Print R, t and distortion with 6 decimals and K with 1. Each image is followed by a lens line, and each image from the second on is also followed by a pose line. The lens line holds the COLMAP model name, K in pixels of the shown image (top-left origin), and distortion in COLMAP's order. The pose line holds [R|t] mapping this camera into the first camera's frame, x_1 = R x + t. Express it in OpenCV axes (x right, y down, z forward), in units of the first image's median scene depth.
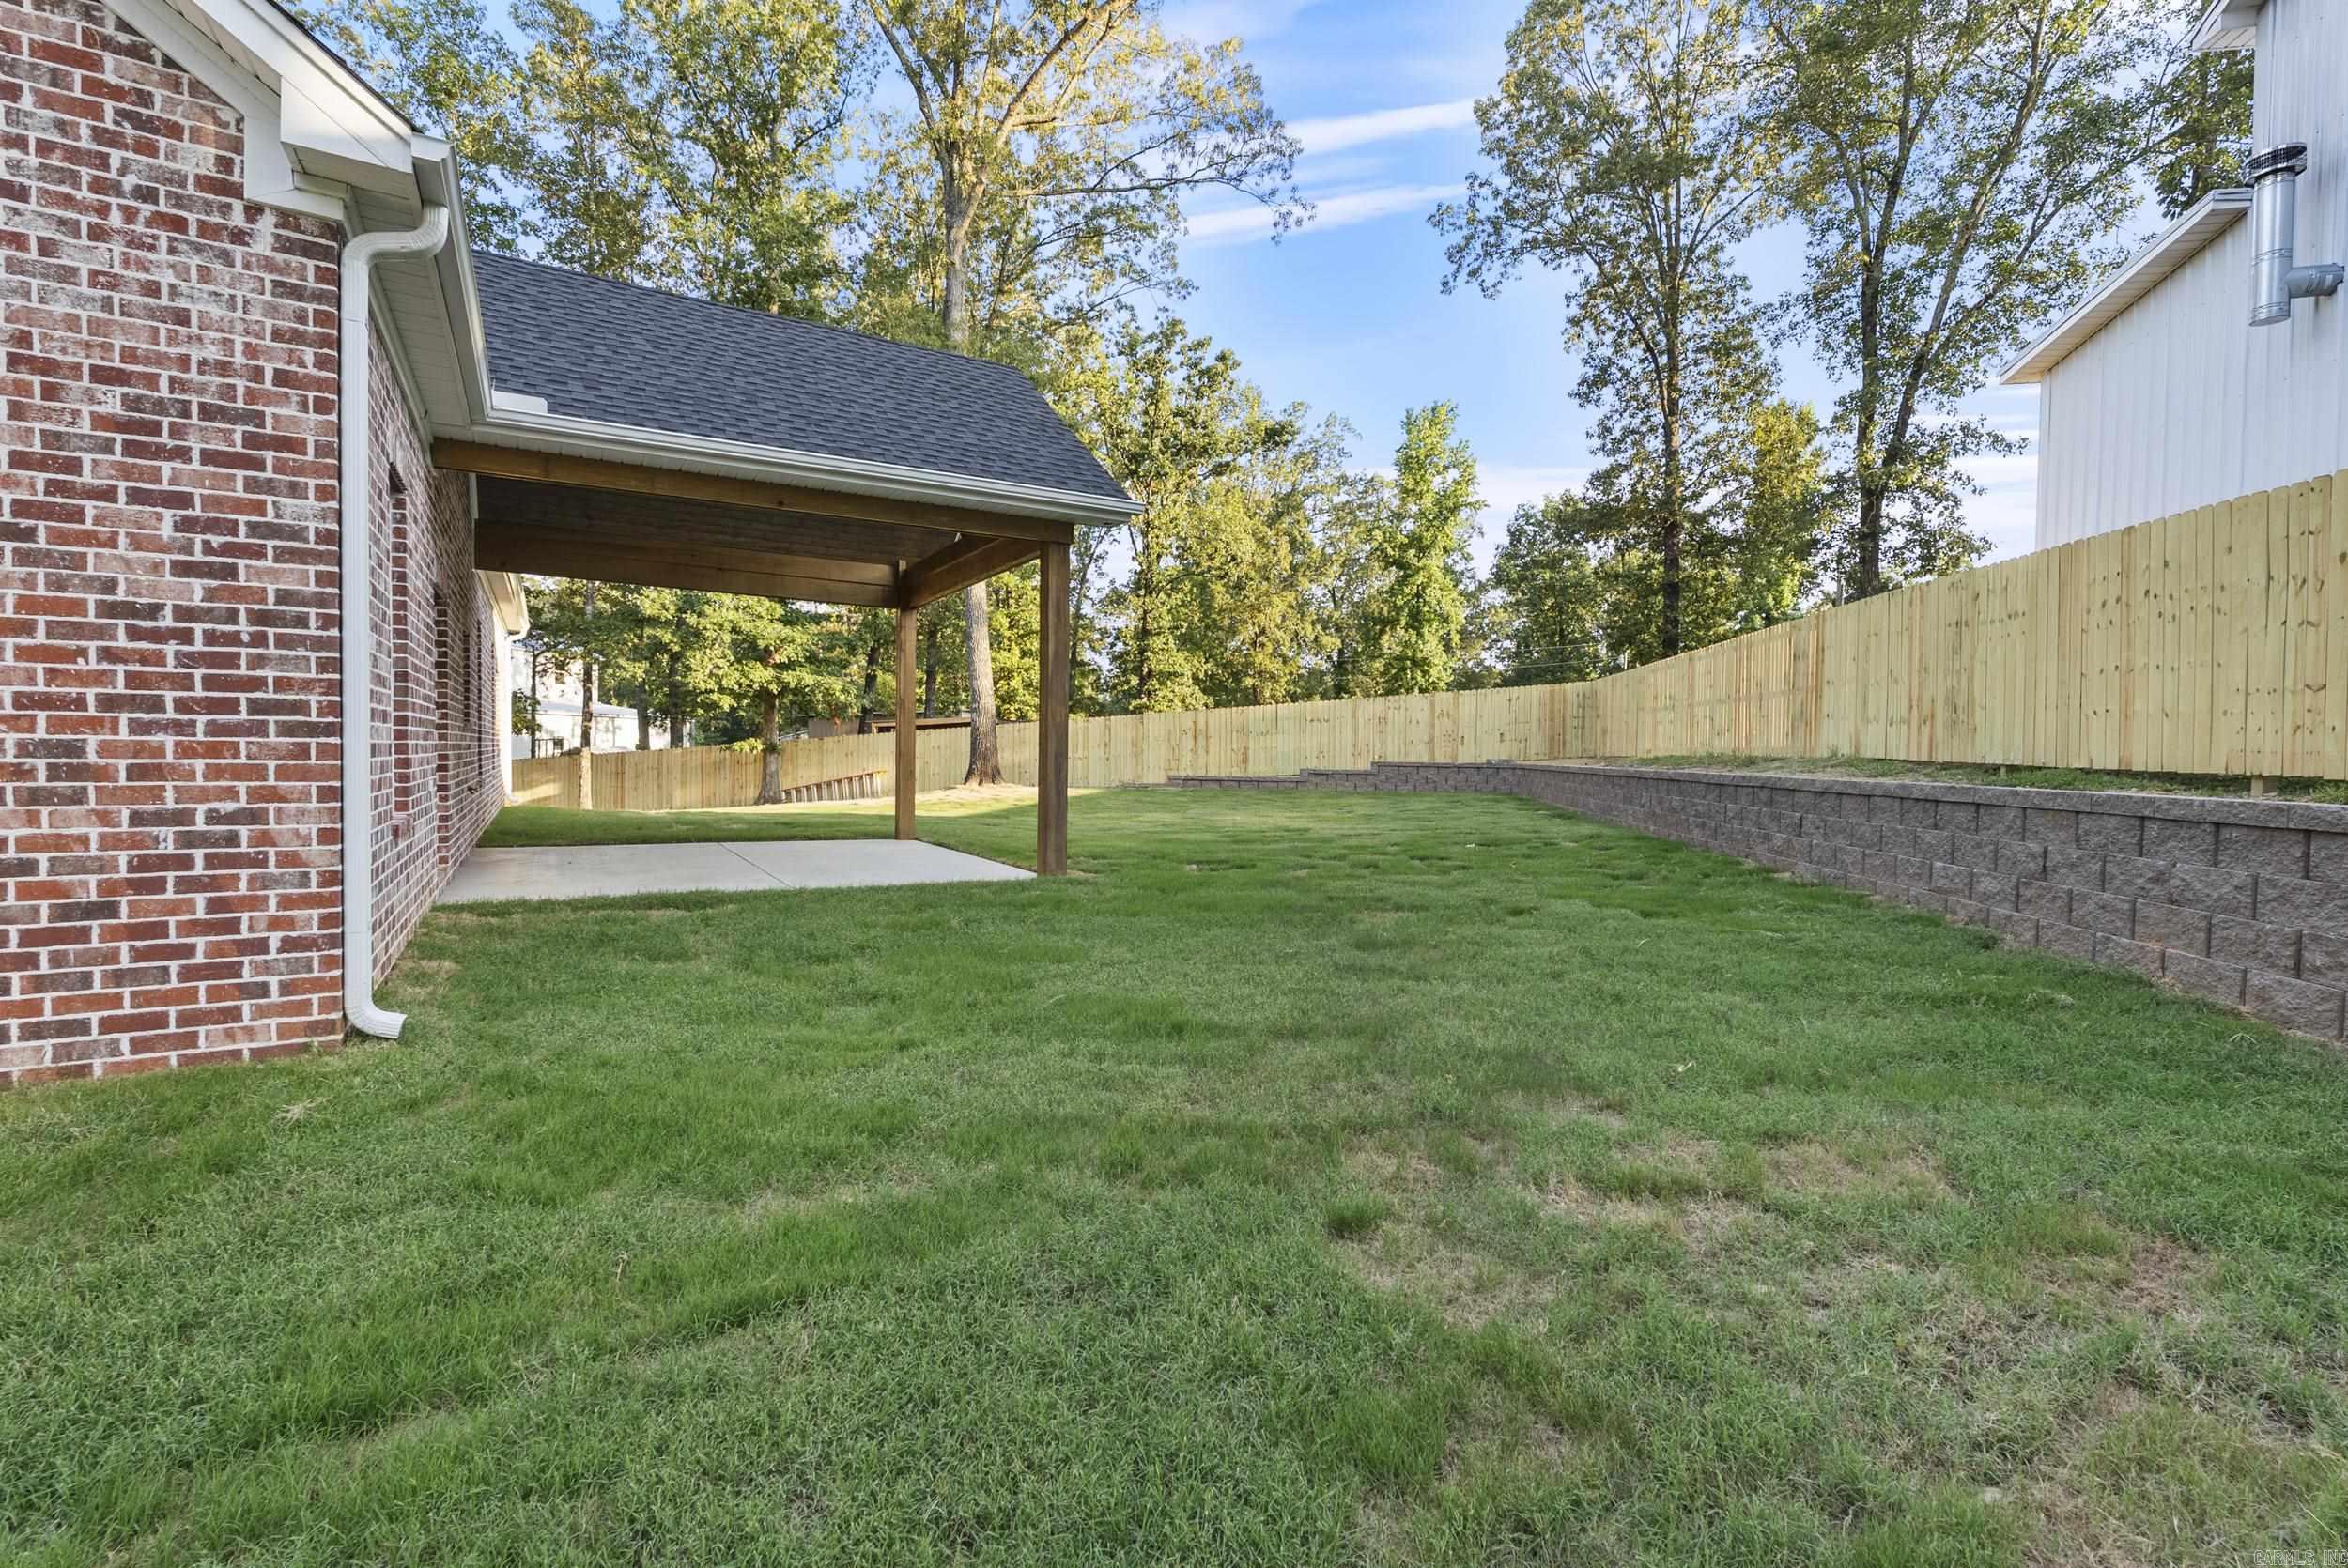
lens RADIAL K [[1036.1, 0, 1161.0], [0, 1036.1, 787.3], [0, 0, 1]] dist [-0.008364, 0.001755]
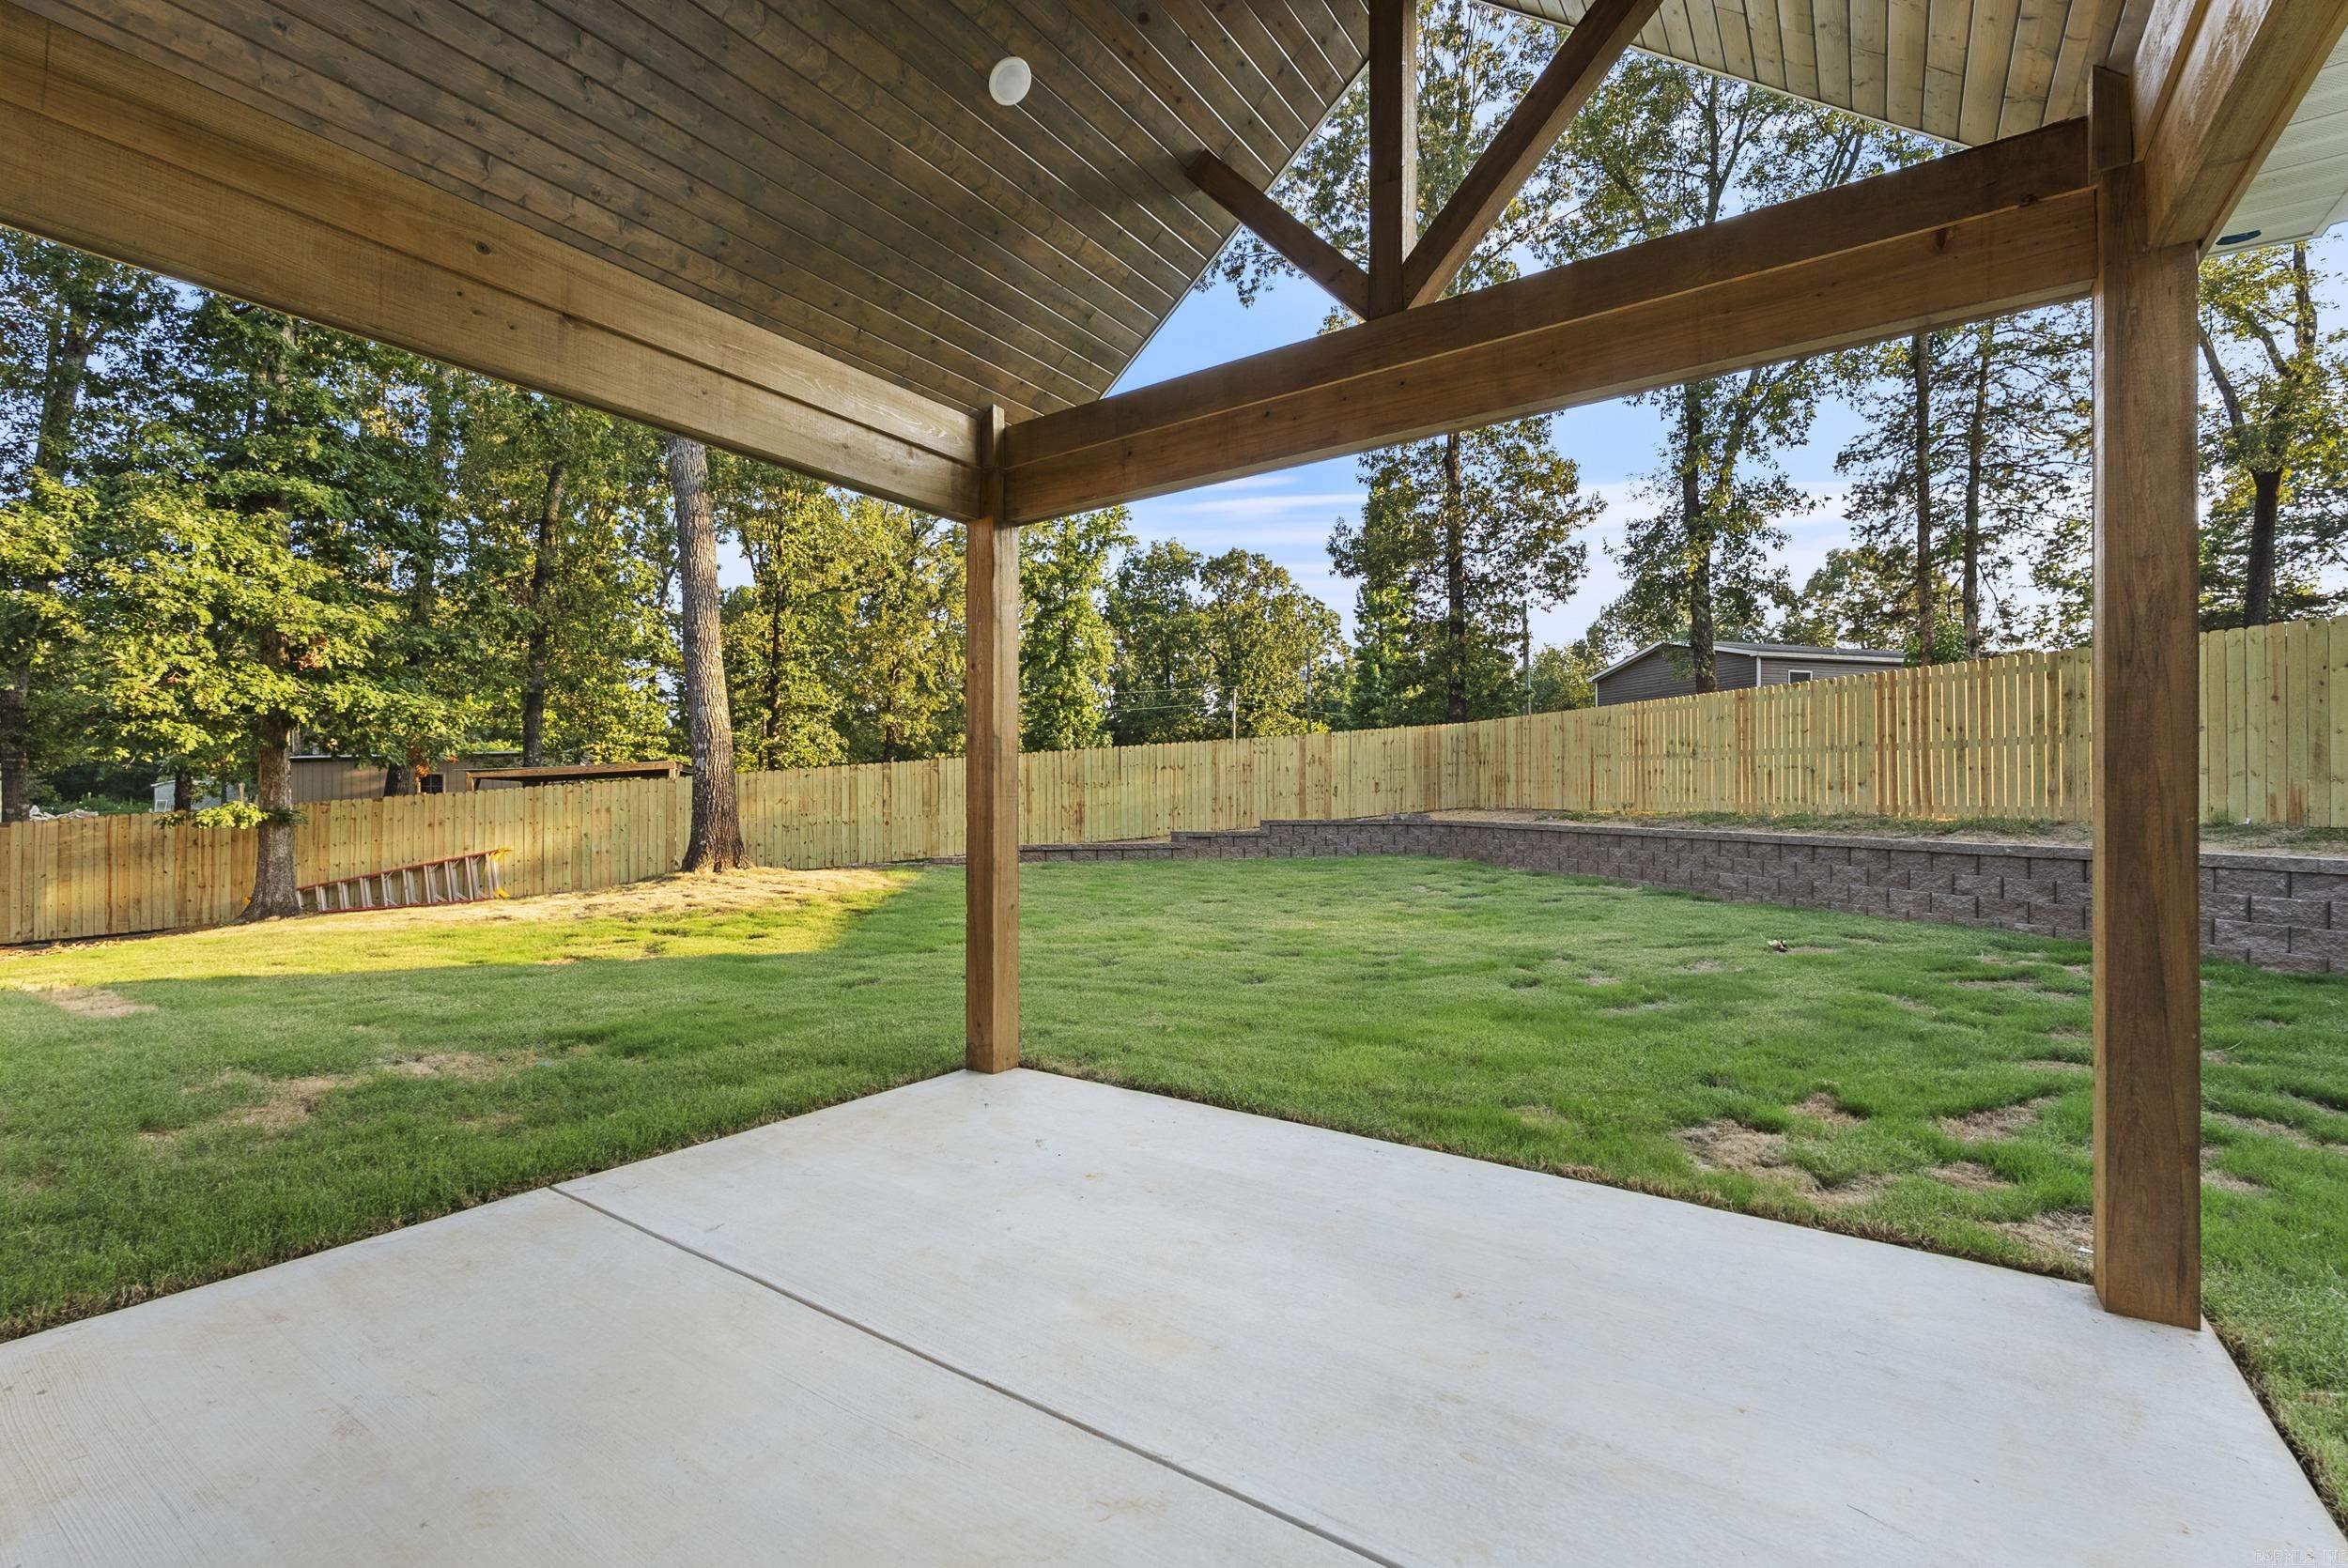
lens RADIAL K [[1036.1, 0, 1163.3], [0, 1036.1, 792.3], [0, 0, 1]] dist [-0.008364, 0.001755]
pose [[0.908185, -0.011270, 0.418417, -0.182782], [0.025463, 0.999274, -0.028352, -0.024967], [-0.417794, 0.036403, 0.907812, 0.299703]]
